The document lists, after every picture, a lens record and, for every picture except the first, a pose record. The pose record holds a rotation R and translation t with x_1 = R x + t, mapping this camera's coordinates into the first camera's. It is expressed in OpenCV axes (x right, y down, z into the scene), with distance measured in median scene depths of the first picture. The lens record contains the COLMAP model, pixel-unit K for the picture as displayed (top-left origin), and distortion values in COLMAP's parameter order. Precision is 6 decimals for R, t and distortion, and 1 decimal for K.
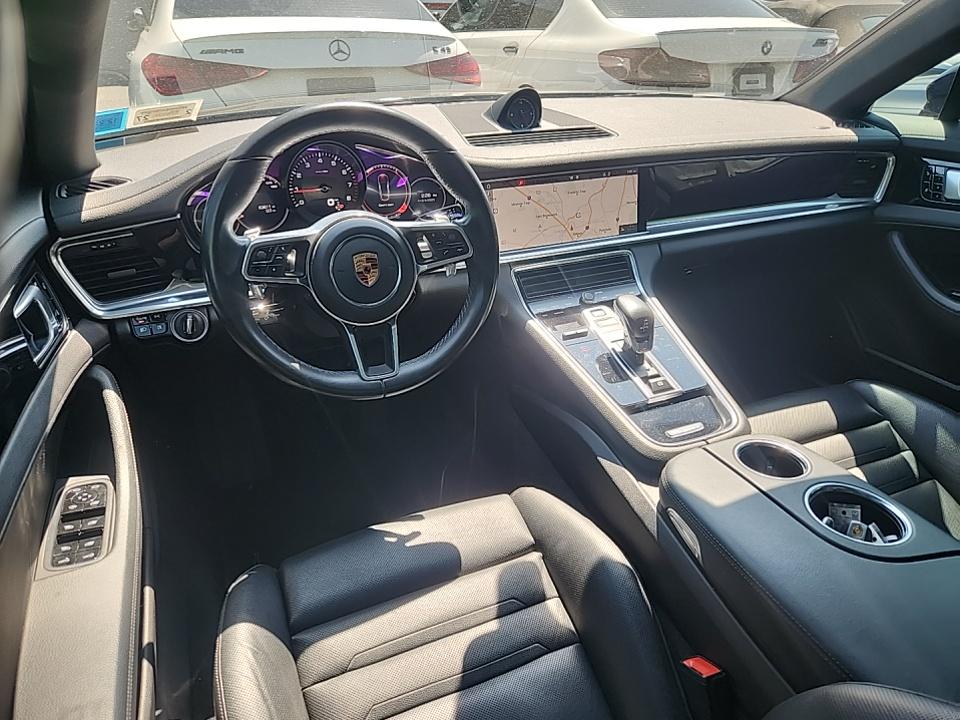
lens RADIAL K [[652.0, 0, 480.0], [0, 652.0, 360.0], [0, 0, 1]] dist [0.081033, -0.000399]
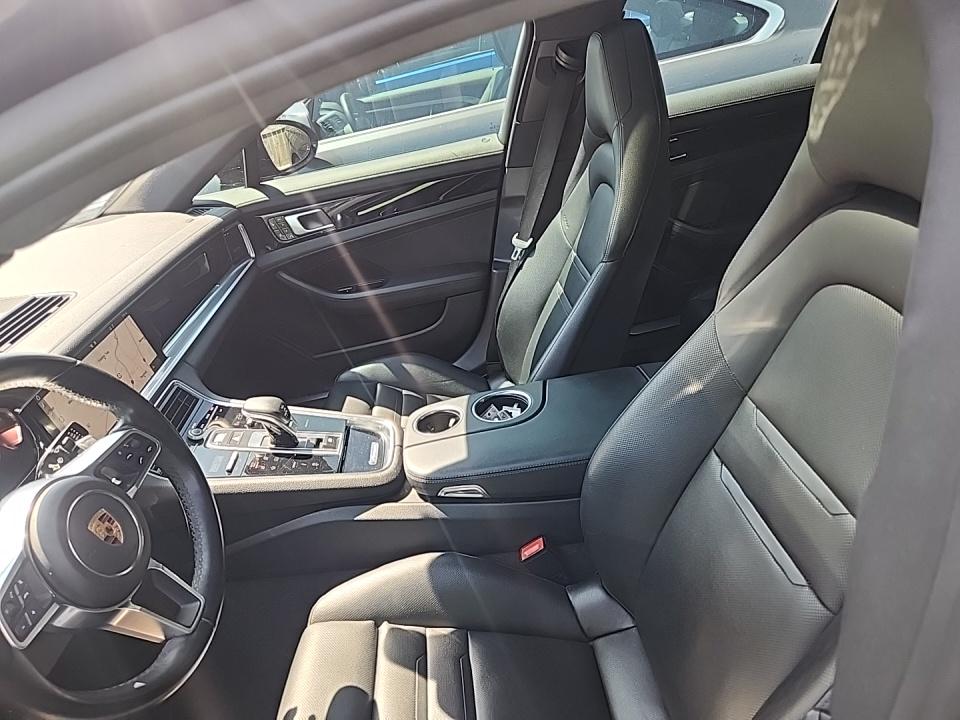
lens RADIAL K [[652.0, 0, 480.0], [0, 652.0, 360.0], [0, 0, 1]] dist [0.081033, -0.000399]
pose [[0.353851, -0.509696, 0.784219, -0.387339], [0.591831, 0.771276, 0.234242, -0.156271], [-0.724242, 0.381238, 0.574571, 0.085047]]
